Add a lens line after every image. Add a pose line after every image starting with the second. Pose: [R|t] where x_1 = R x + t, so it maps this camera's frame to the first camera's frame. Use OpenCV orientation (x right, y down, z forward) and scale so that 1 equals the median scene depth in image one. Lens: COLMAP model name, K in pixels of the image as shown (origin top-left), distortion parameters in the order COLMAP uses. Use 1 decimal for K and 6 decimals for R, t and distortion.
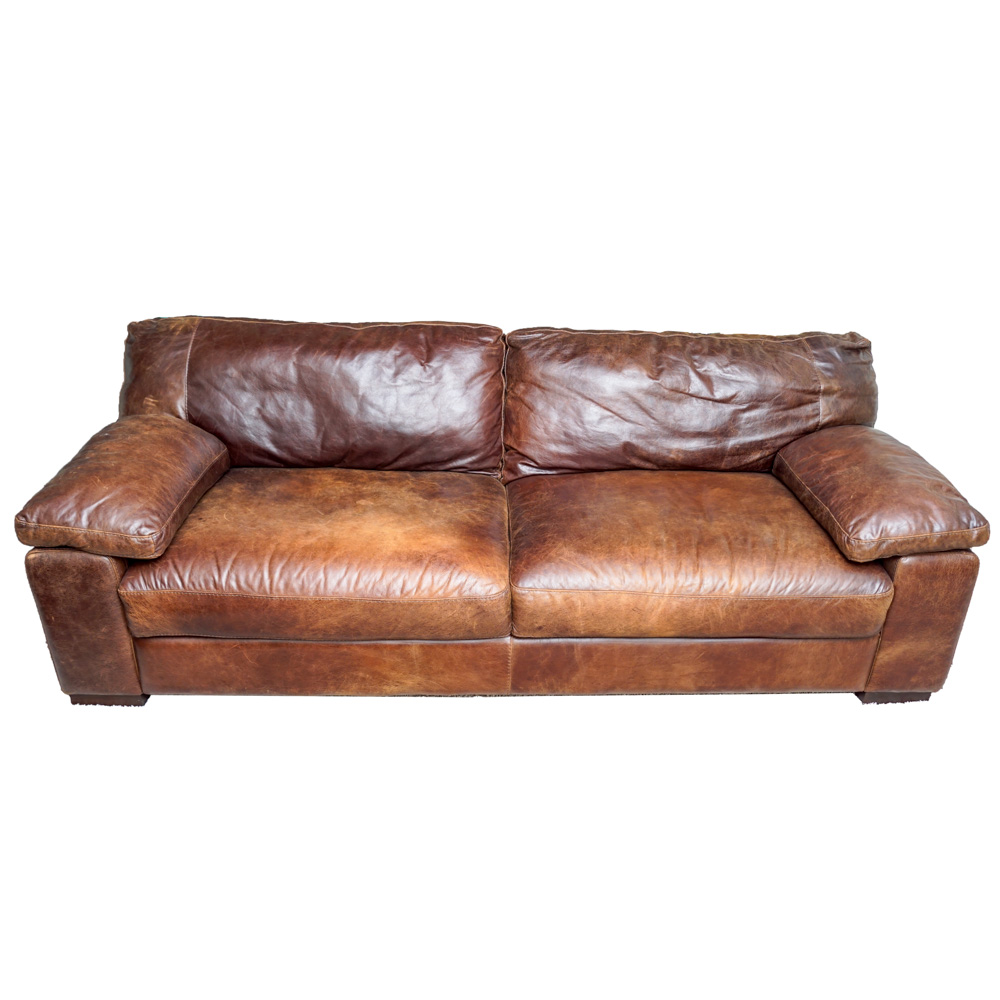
lens RADIAL K [[817.4, 0, 500.0], [0, 817.4, 500.0], [0, 0, 1]] dist [-0.074200, -0.000647]
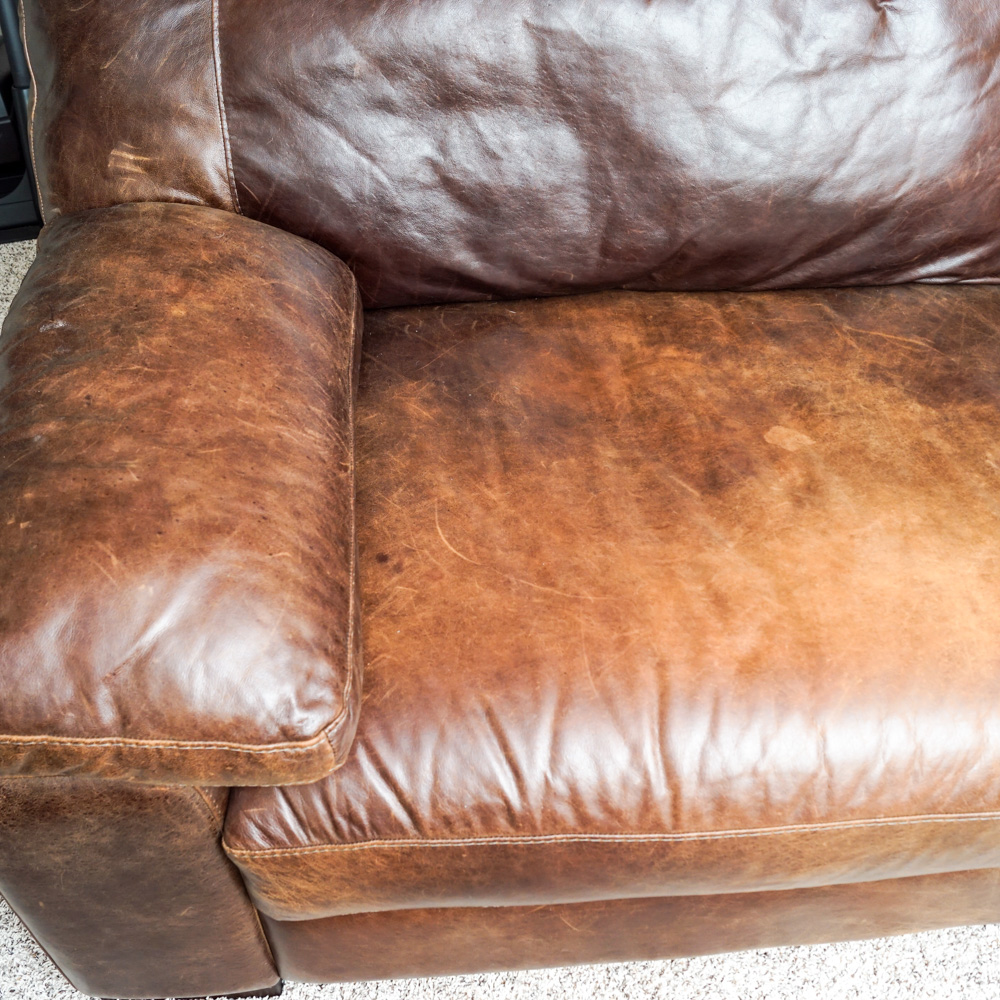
lens RADIAL K [[1210.2, 0, 500.0], [0, 1210.2, 500.0], [0, 0, 1]] dist [-0.078031, -0.011252]
pose [[0.998297, -0.055890, -0.016728, -0.267646], [0.058236, 0.937643, 0.342688, -0.152864], [-0.003468, -0.343078, 0.939300, 0.447391]]
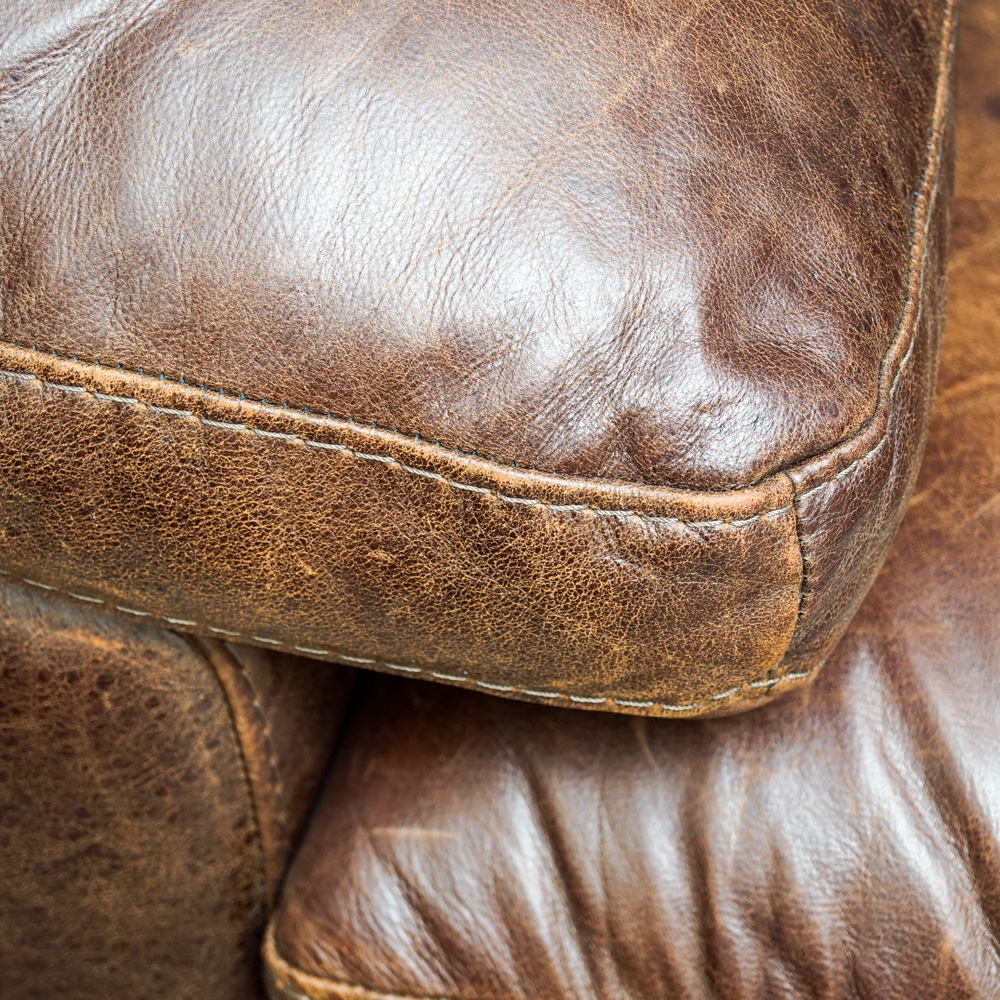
lens RADIAL K [[3001.9, 0, 500.0], [0, 3001.9, 500.0], [0, 0, 1]] dist [0.006020, -0.139925]
pose [[0.977253, 0.120859, -0.174267, -0.312485], [-0.067745, 0.956573, 0.283512, -0.026054], [0.200964, -0.265258, 0.943001, 0.551536]]
